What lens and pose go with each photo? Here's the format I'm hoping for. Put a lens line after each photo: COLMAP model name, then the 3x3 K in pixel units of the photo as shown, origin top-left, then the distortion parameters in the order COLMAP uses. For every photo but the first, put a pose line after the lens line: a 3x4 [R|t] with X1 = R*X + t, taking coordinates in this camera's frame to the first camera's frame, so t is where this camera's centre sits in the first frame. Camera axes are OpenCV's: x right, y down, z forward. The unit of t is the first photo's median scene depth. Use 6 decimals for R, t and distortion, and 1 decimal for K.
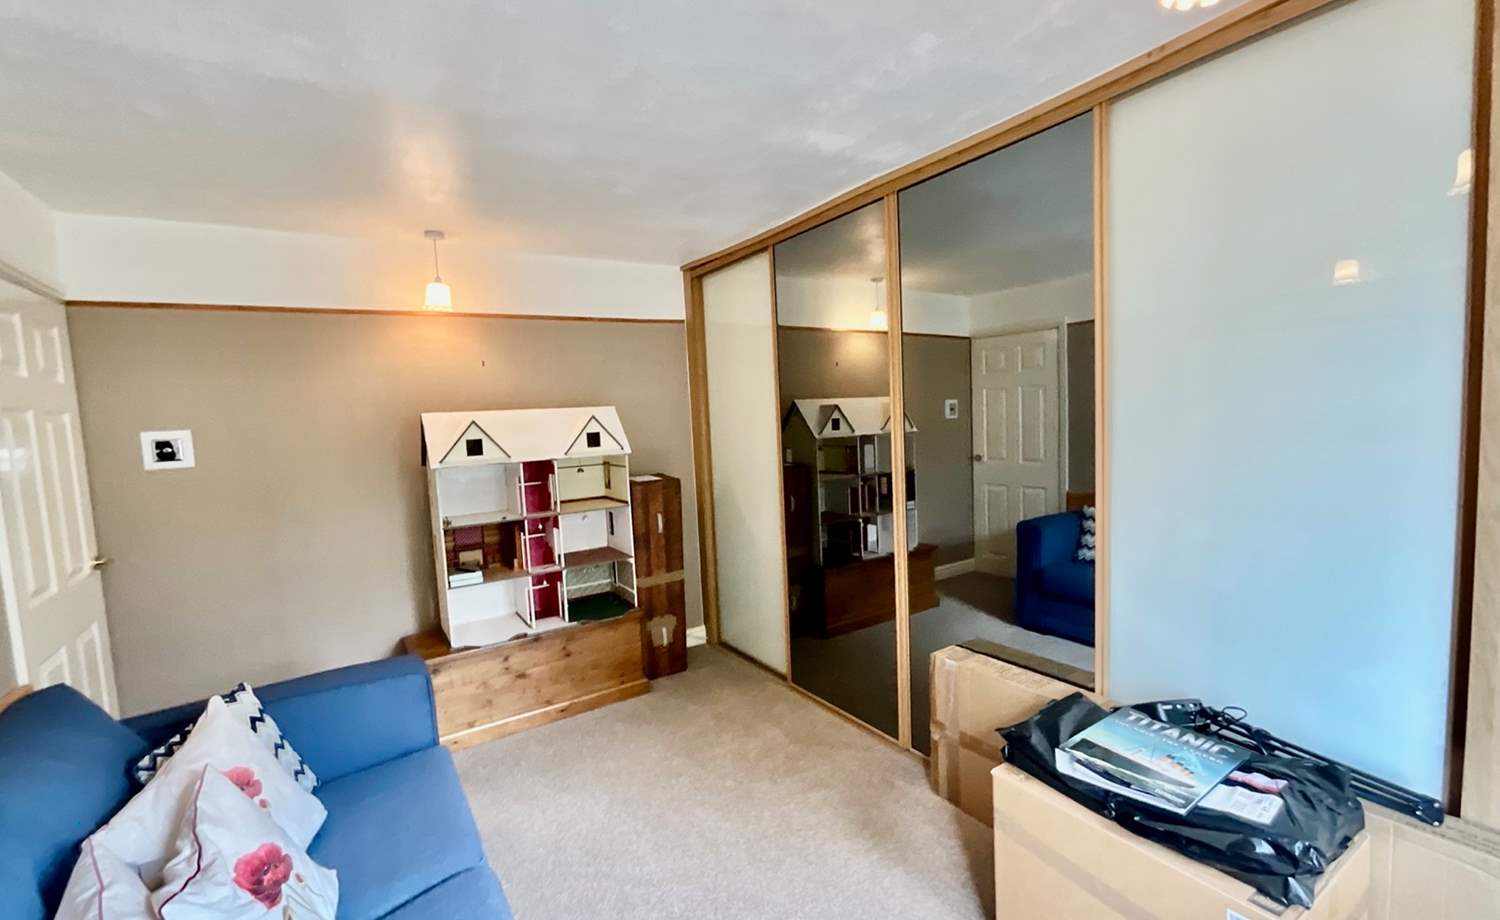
lens RADIAL K [[615.0, 0, 745.7], [0, 615.0, 460.2], [0, 0, 1]] dist [0.010421, 0.000059]
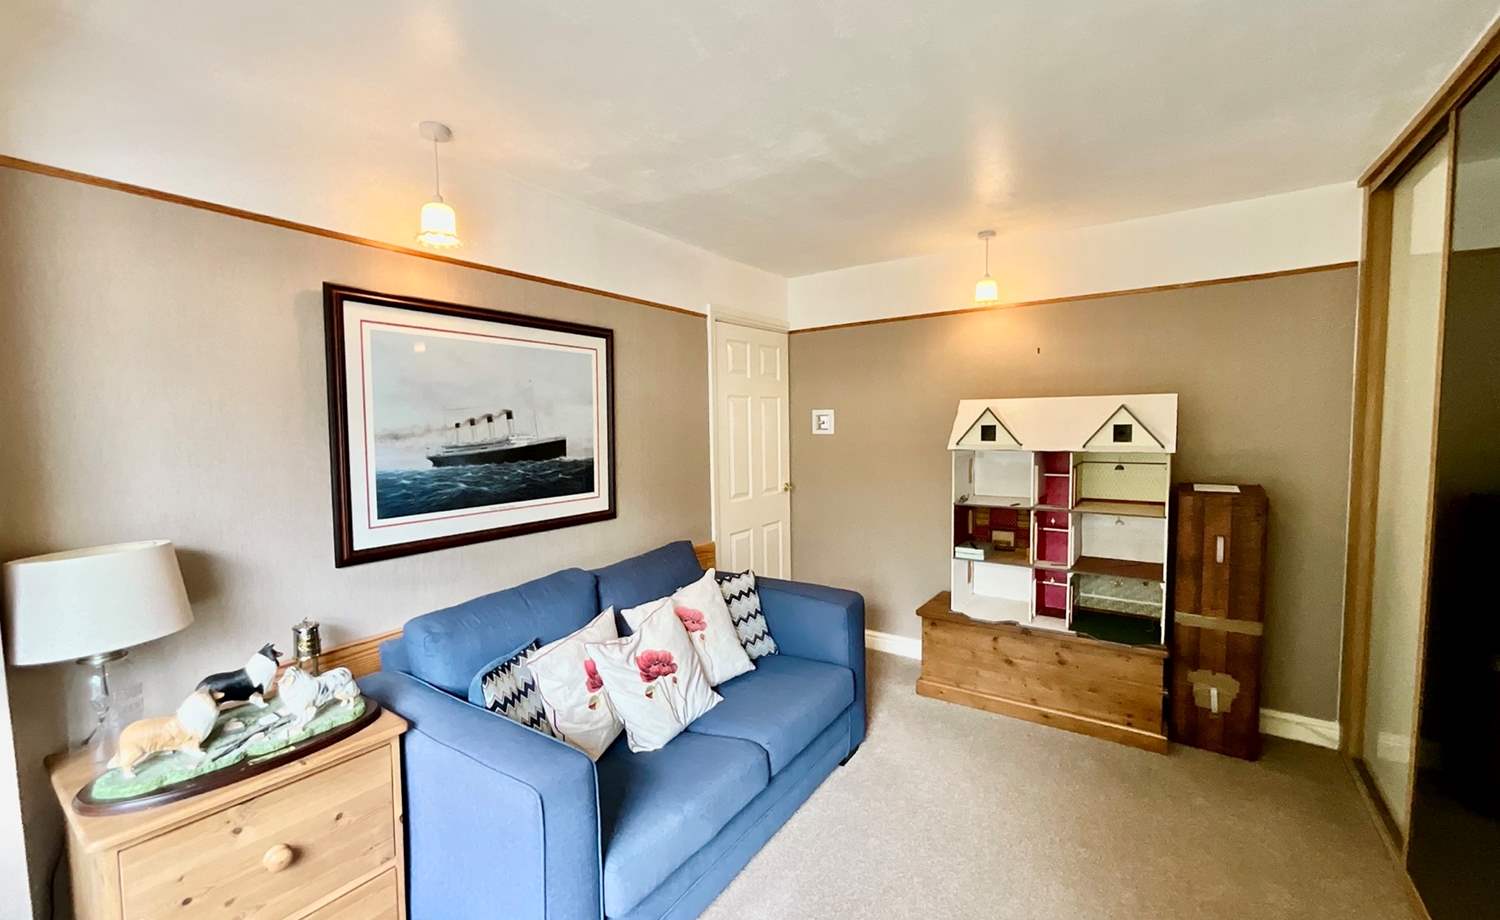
lens RADIAL K [[615.0, 0, 780.0], [0, 615.0, 457.9], [0, 0, 1]] dist [0.010421, 0.000059]
pose [[0.414783, 0.103032, -0.904068, 0.341883], [-0.073406, 0.994119, 0.079617, -0.033067], [0.906954, 0.033340, 0.419907, 0.214956]]
